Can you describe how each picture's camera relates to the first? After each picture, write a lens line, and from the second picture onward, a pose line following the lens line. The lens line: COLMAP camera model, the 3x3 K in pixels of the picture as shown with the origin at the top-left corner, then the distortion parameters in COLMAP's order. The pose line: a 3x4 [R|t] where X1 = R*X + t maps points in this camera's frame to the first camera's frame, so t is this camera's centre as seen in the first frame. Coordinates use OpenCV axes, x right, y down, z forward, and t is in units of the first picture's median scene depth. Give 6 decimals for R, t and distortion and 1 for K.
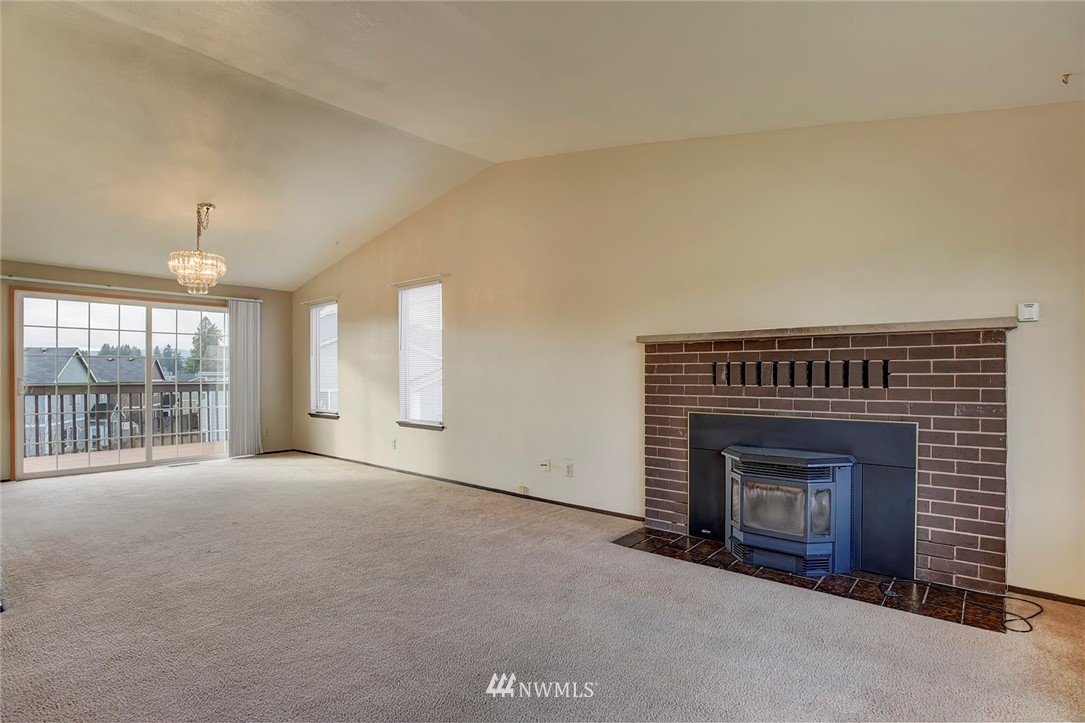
lens RADIAL K [[547.8, 0, 543.5], [0, 547.8, 367.8], [0, 0, 1]] dist [-0.001330, 0.001123]
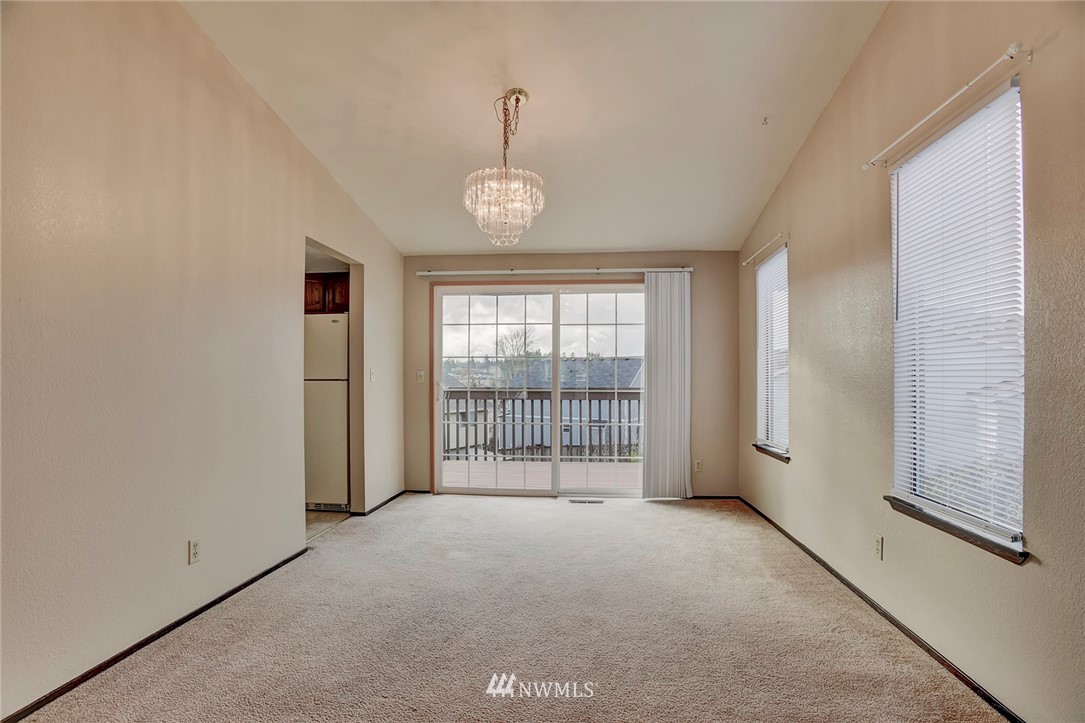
lens RADIAL K [[547.8, 0, 564.1], [0, 547.8, 376.1], [0, 0, 1]] dist [-0.001330, 0.001123]
pose [[0.593945, -0.004509, -0.804493, -0.080250], [0.003232, 0.999990, -0.003218, 0.011103], [0.804499, -0.000689, 0.593953, 0.538149]]
